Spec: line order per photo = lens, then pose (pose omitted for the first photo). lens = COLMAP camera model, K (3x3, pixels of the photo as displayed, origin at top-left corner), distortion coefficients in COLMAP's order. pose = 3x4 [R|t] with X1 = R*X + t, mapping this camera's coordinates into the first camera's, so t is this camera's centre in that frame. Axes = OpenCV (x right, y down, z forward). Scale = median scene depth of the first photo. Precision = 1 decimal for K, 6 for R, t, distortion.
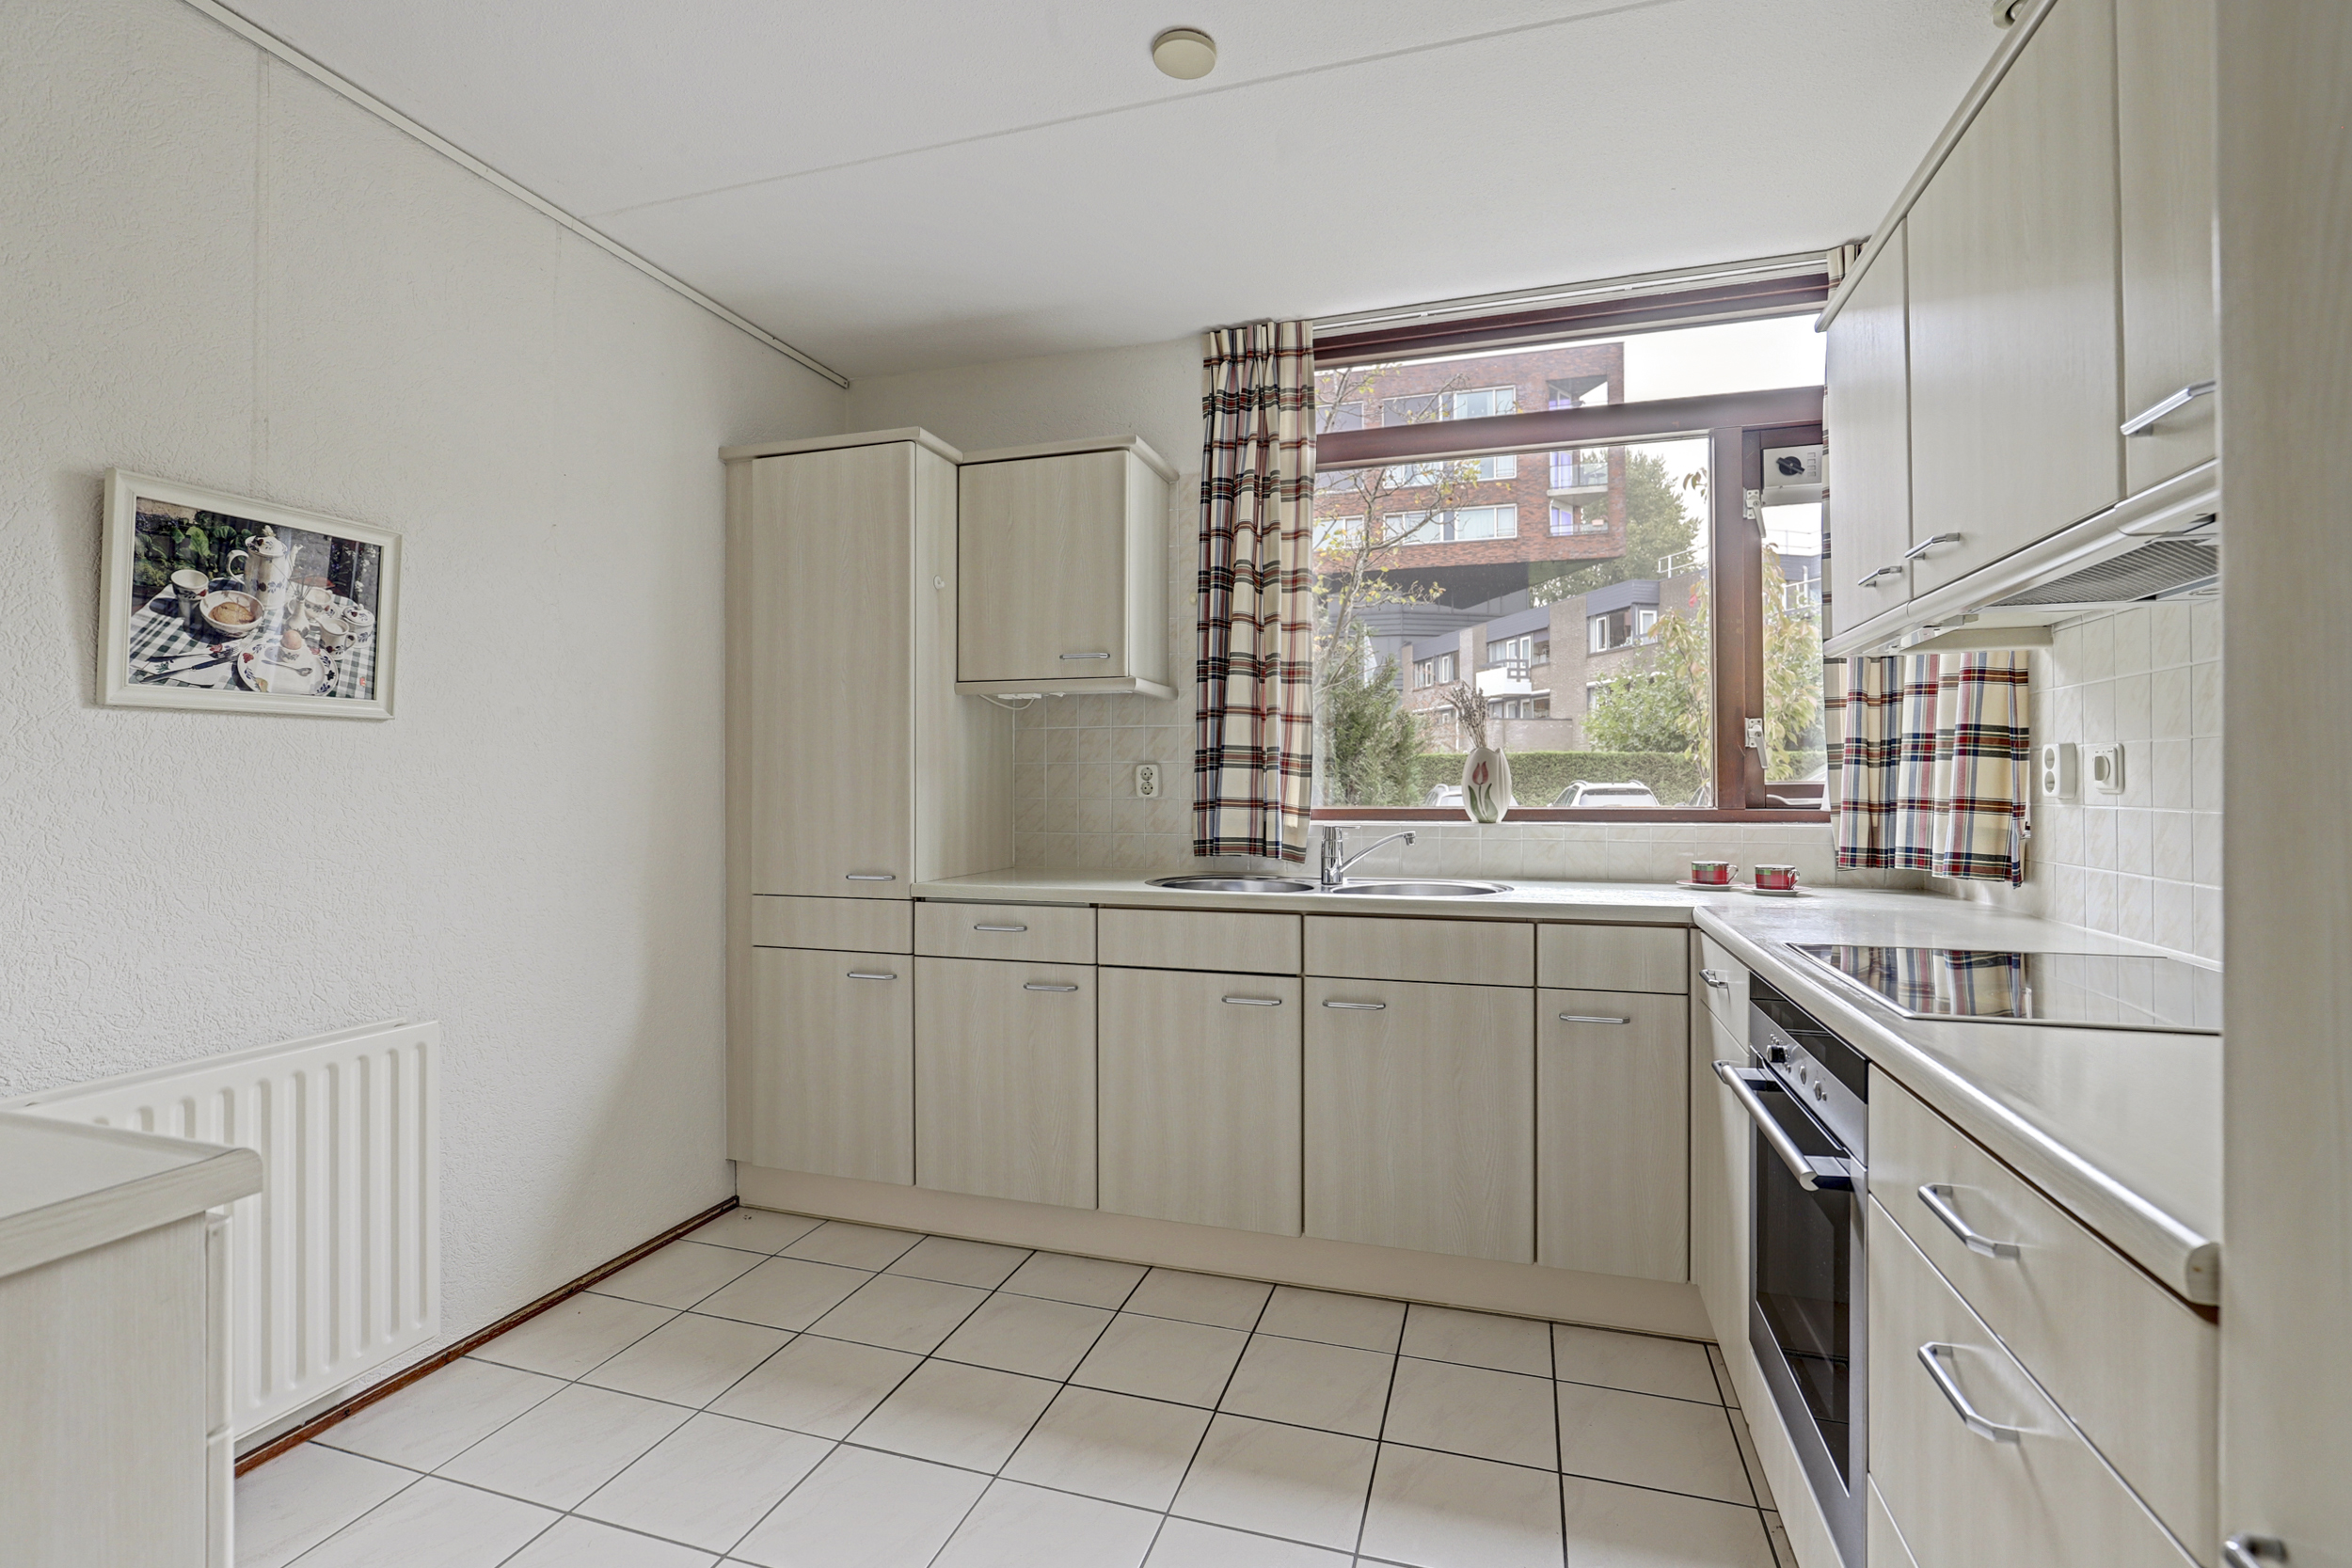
lens RADIAL K [[1109.1, 0, 1165.5], [0, 1109.1, 787.2], [0, 0, 1]] dist [-0.015911, 0.005902]
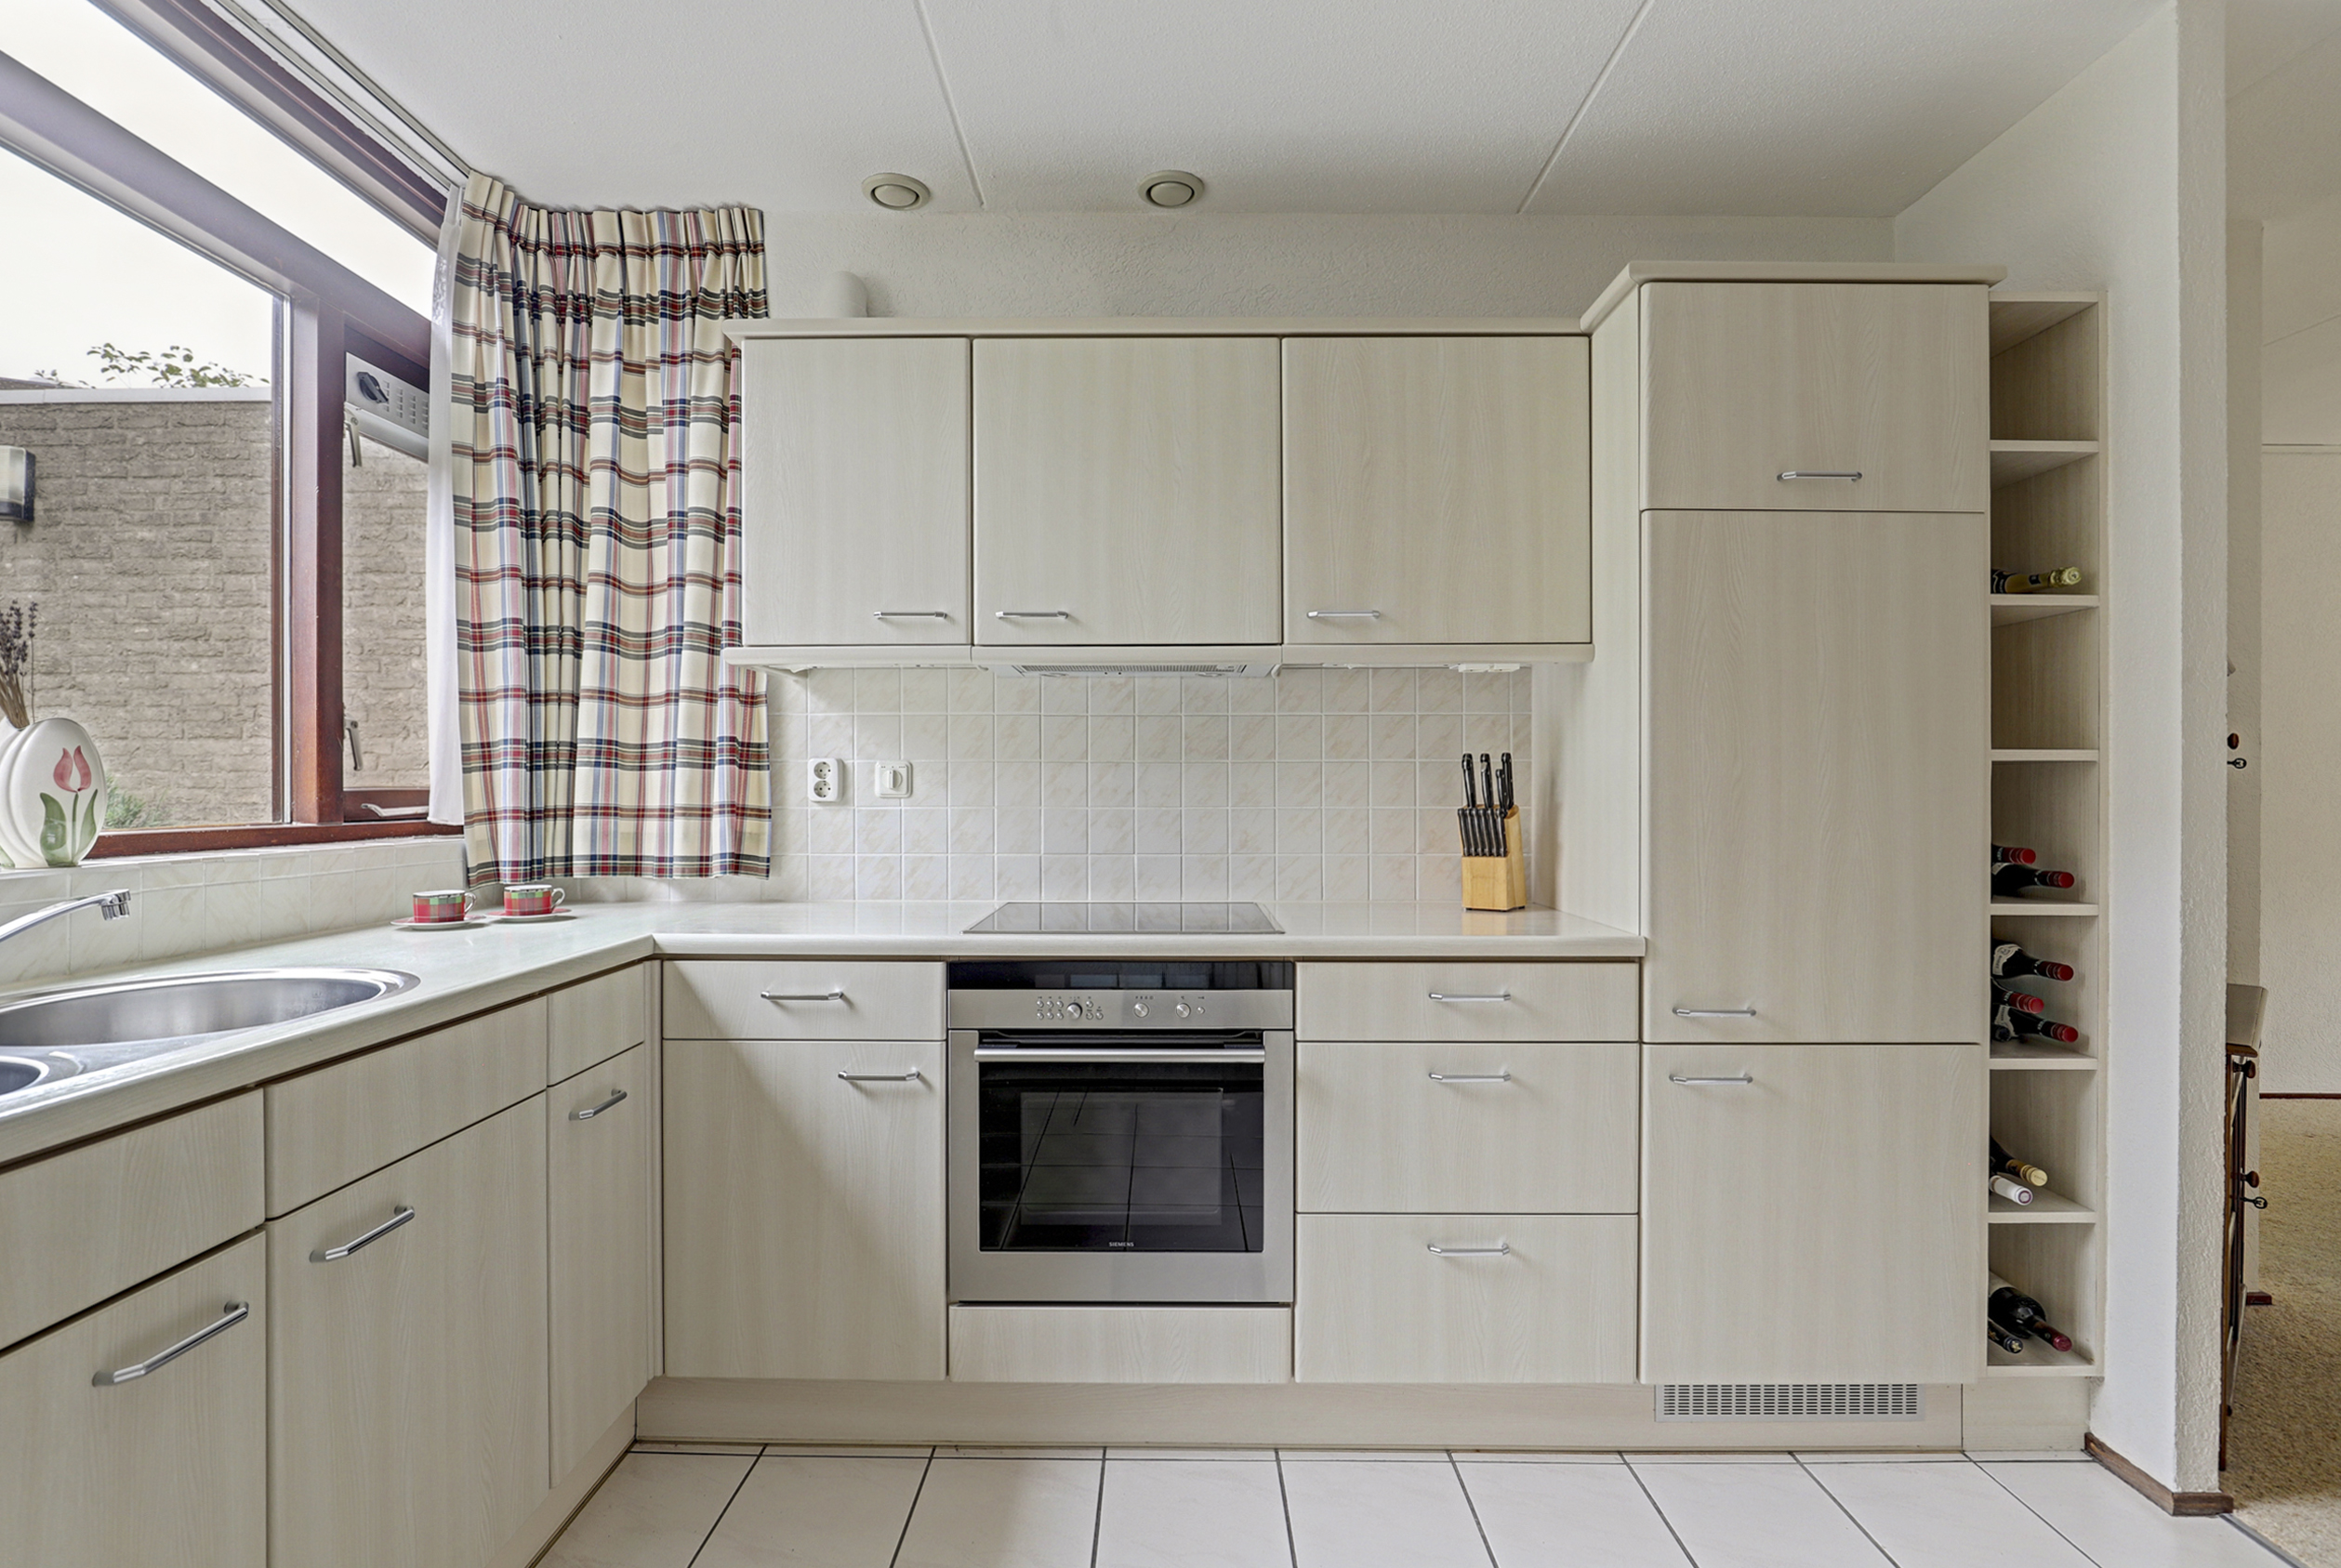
lens RADIAL K [[1103.8, 0, 1160.0], [0, 1103.8, 787.2], [0, 0, 1]] dist [-0.015911, 0.005902]
pose [[-0.297832, 0.005381, 0.954603, -0.361219], [0.002288, 0.999985, -0.004923, 0.000265], [-0.954615, 0.000718, -0.297840, 0.719844]]
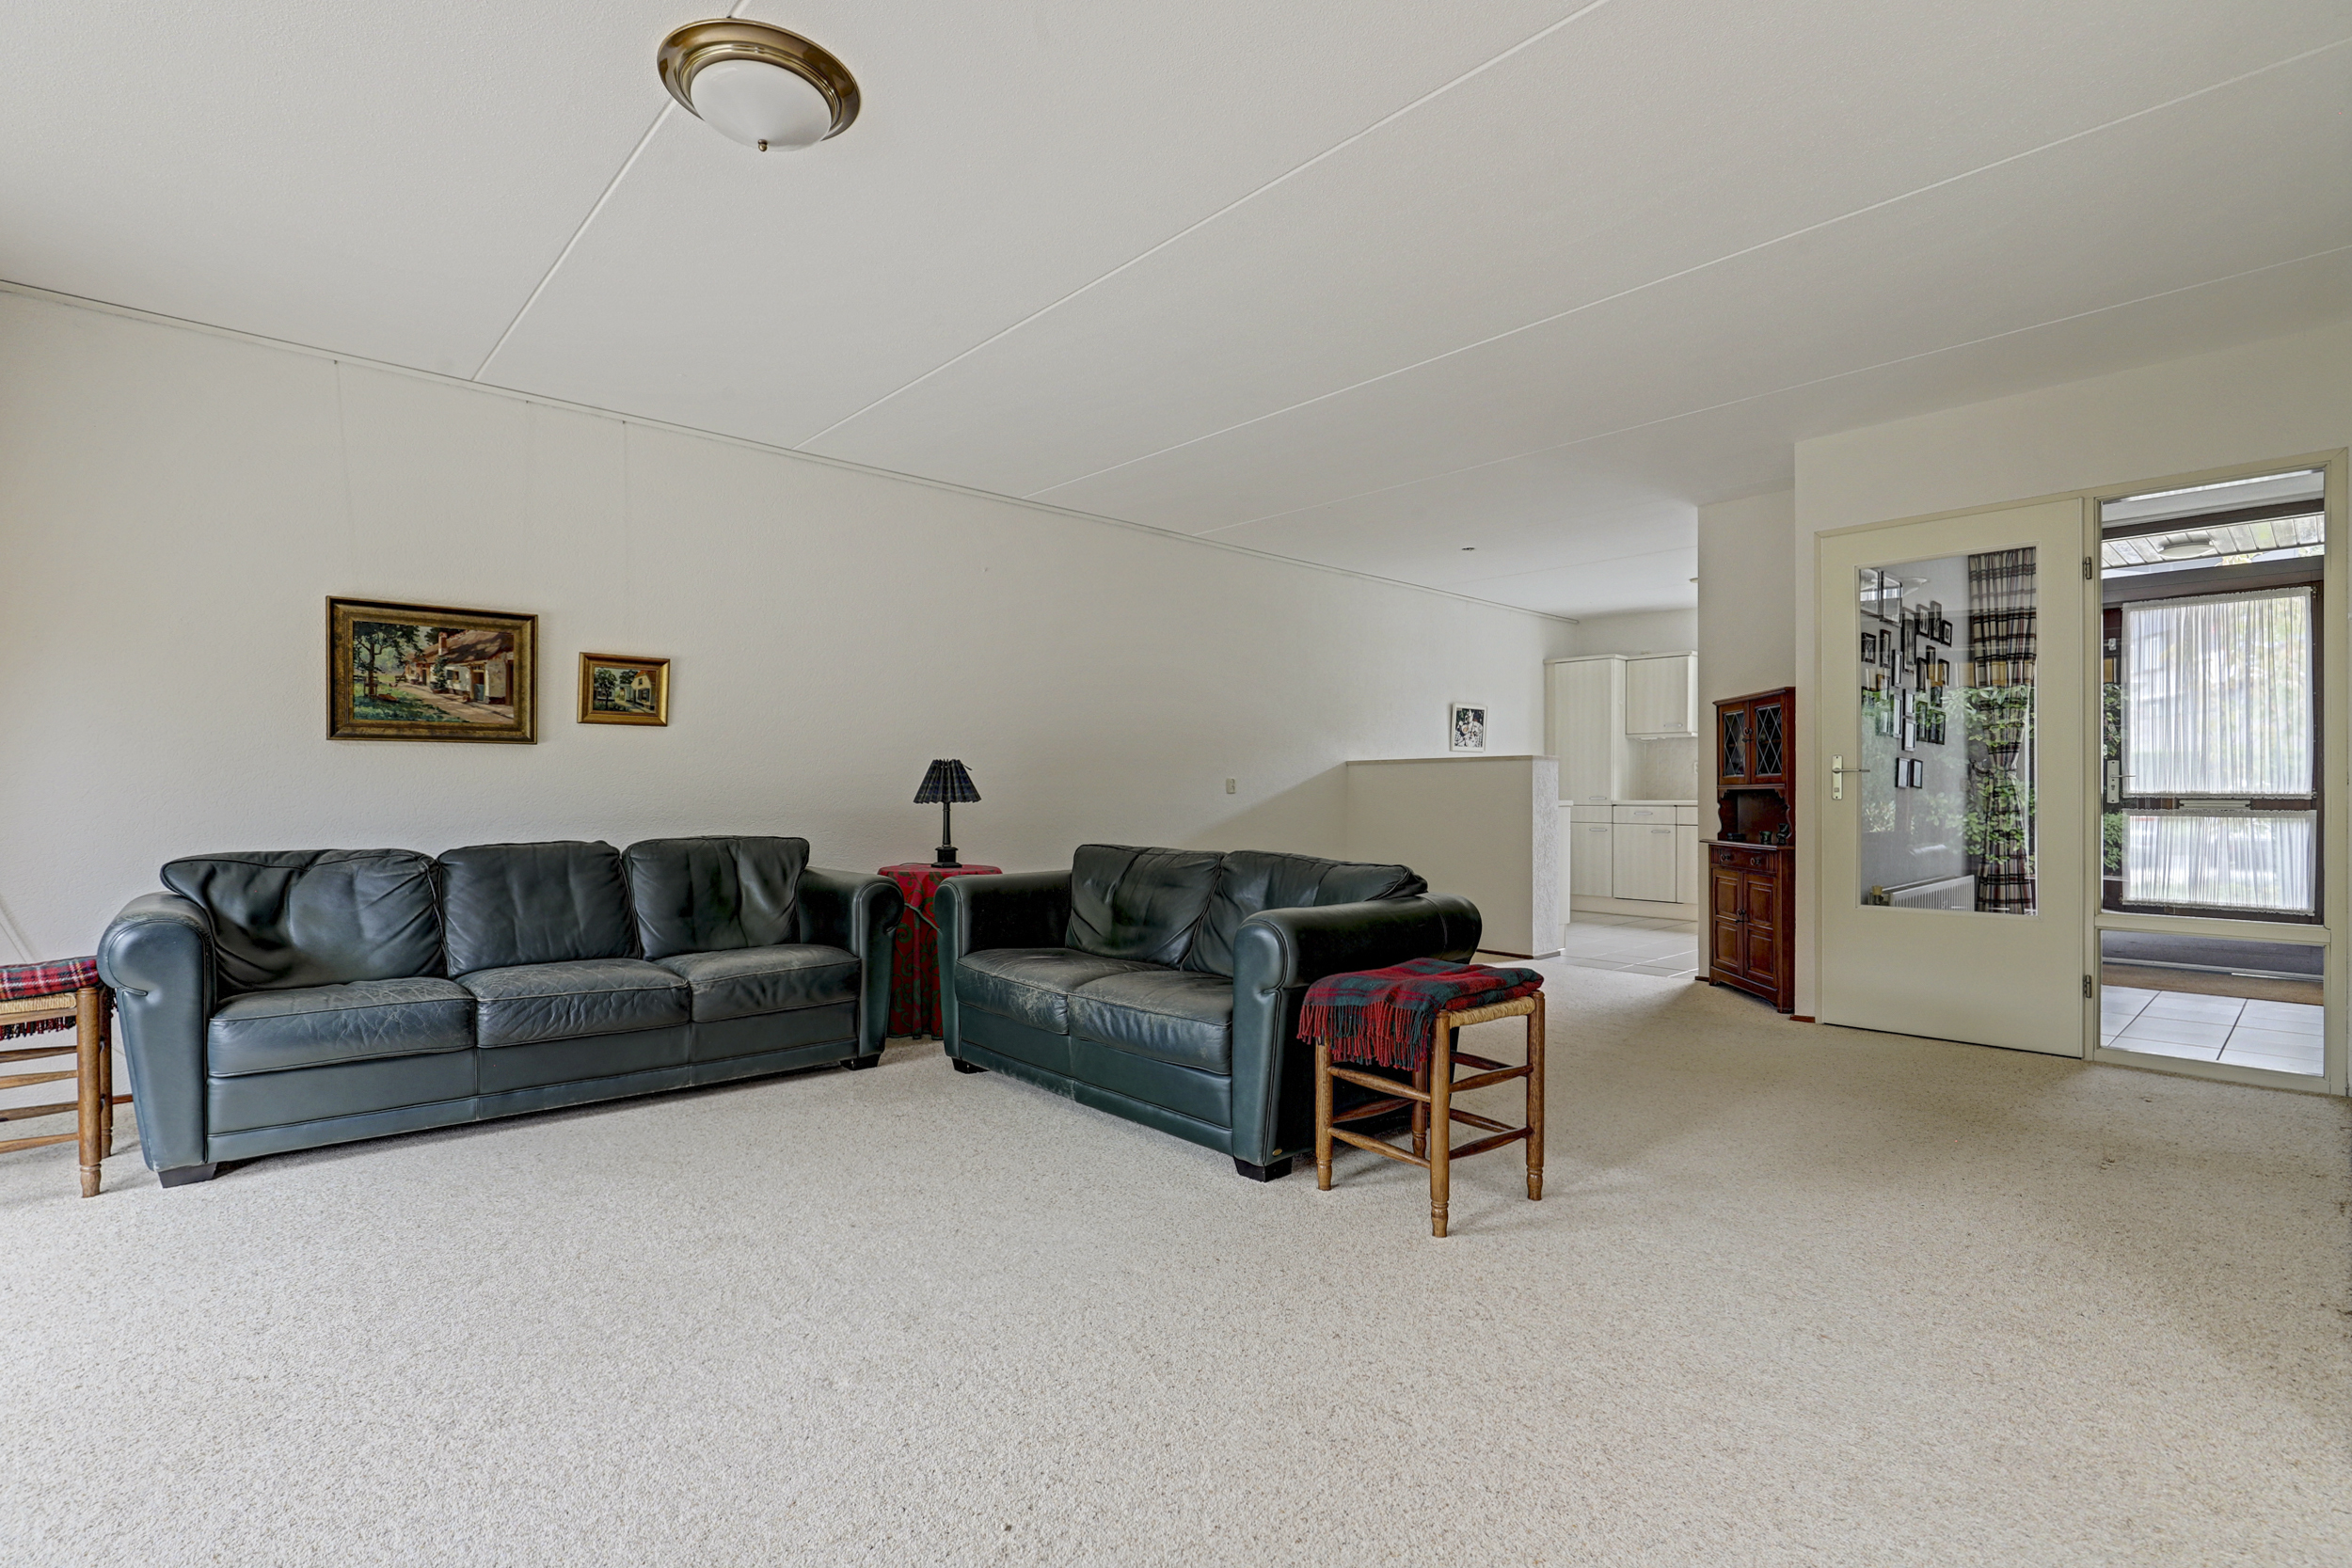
lens RADIAL K [[1097.5, 0, 1166.9], [0, 1097.5, 802.9], [0, 0, 1]] dist [-0.010928, 0.000552]
pose [[0.863898, 0.007233, -0.503615, 0.221884], [-0.004493, 0.999968, 0.006654, 0.073139], [0.503647, -0.003486, 0.863903, -2.102562]]
